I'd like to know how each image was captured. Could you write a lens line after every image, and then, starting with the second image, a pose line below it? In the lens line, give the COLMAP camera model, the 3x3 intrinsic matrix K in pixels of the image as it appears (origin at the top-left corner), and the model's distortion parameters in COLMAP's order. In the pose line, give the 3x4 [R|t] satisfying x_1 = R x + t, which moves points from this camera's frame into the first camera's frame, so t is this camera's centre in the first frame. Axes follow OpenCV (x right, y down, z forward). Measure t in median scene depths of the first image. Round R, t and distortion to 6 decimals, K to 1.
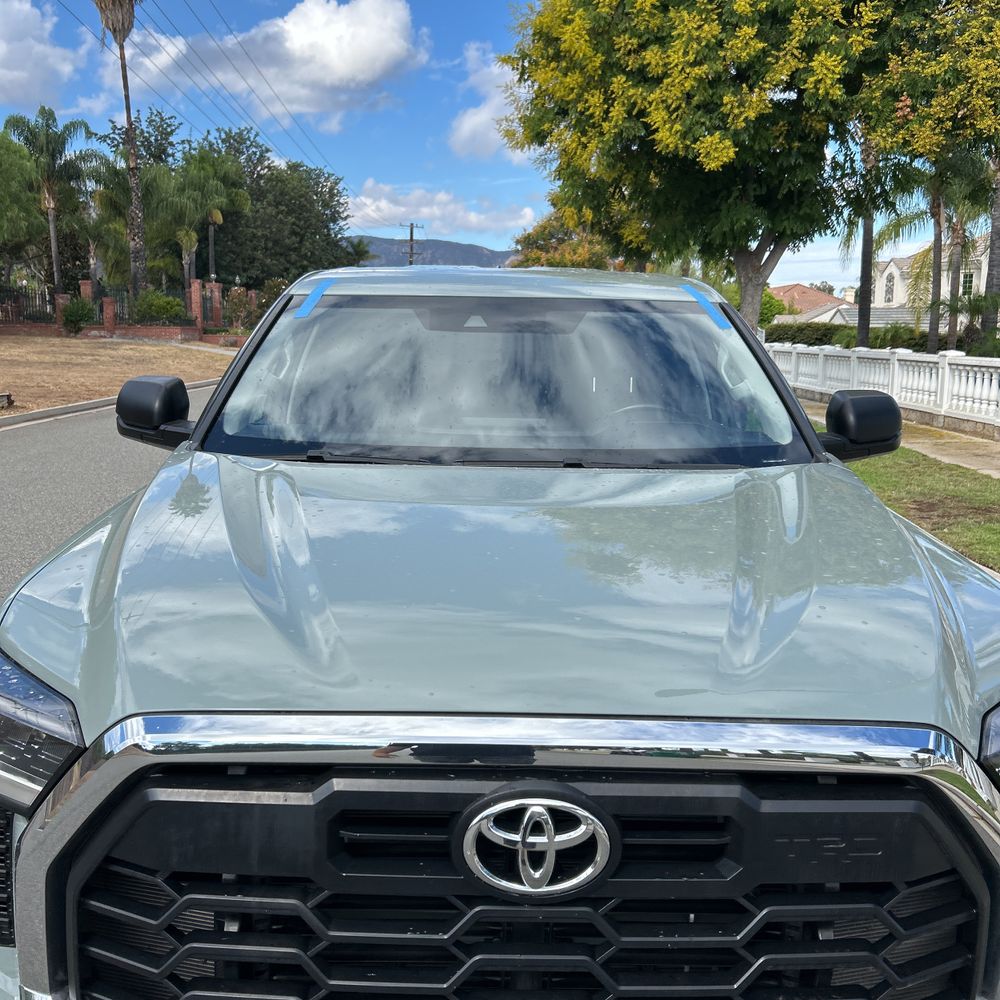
lens RADIAL K [[1011.4, 0, 487.8], [0, 1011.4, 488.0], [0, 0, 1]] dist [0.024272, -0.014200]
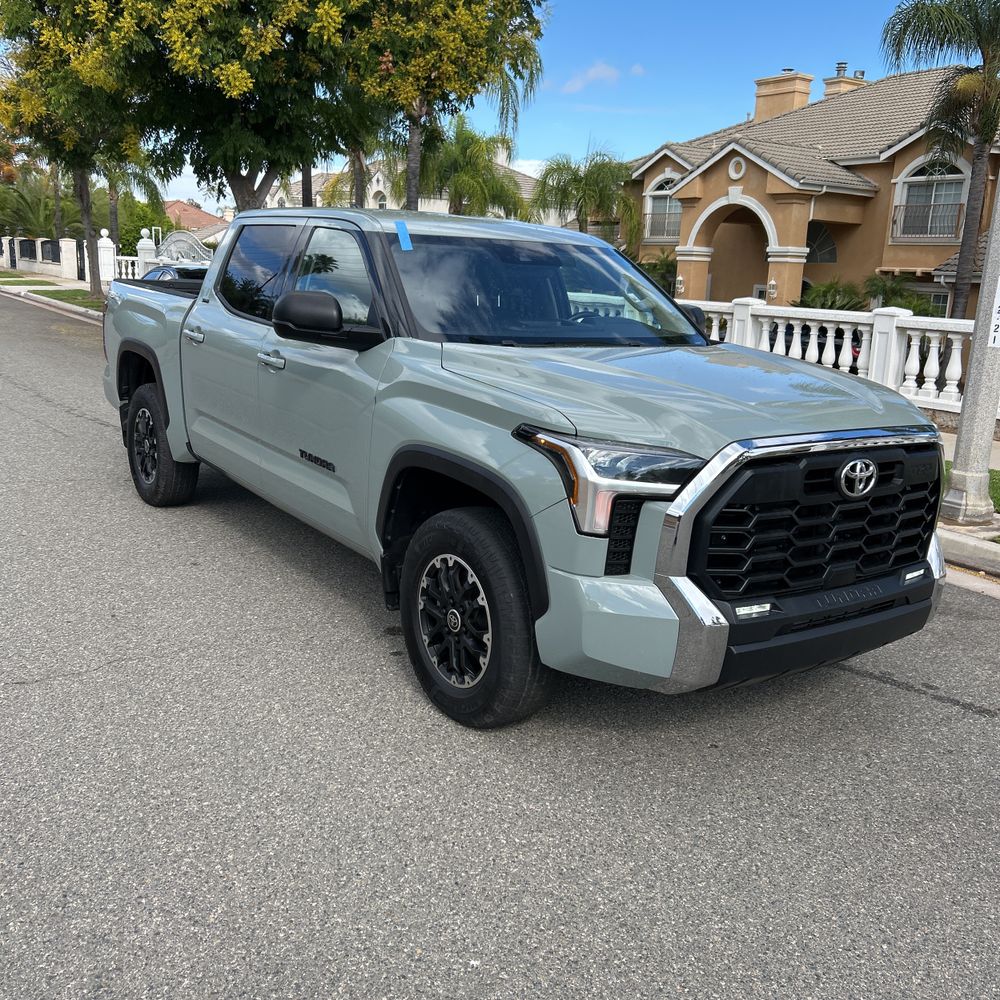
lens RADIAL K [[1010.5, 0, 491.6], [0, 1010.5, 503.3], [0, 0, 1]] dist [0.013584, 0.002877]
pose [[0.824461, -0.104438, 0.556198, -0.153054], [0.052309, 0.992680, 0.108859, 0.005958], [-0.563496, -0.060656, 0.823889, -0.043268]]
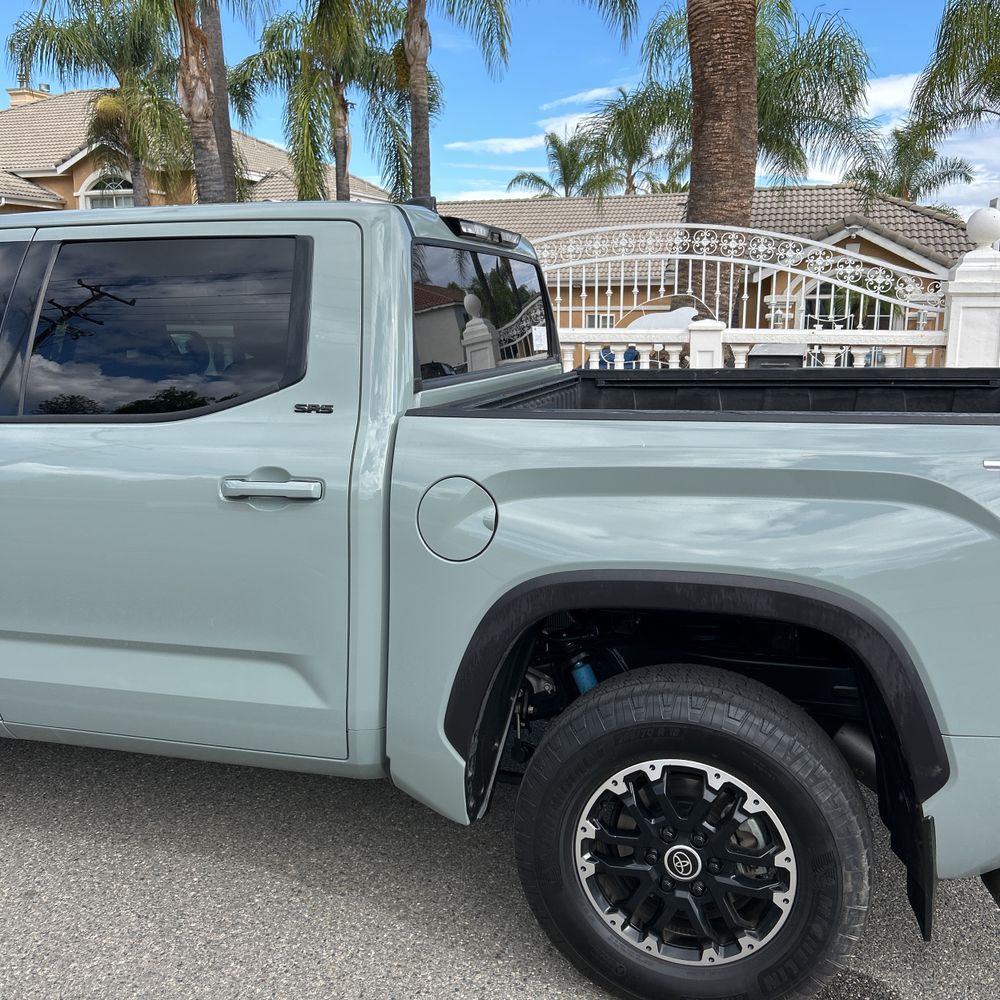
lens RADIAL K [[1010.0, 0, 510.9], [0, 1010.0, 485.6], [0, 0, 1]] dist [0.016216, -0.003232]
pose [[0.282981, -0.191418, 0.939830, -0.114172], [0.154250, 0.976210, 0.152384, 0.026146], [-0.946641, 0.101848, 0.305775, -0.168721]]
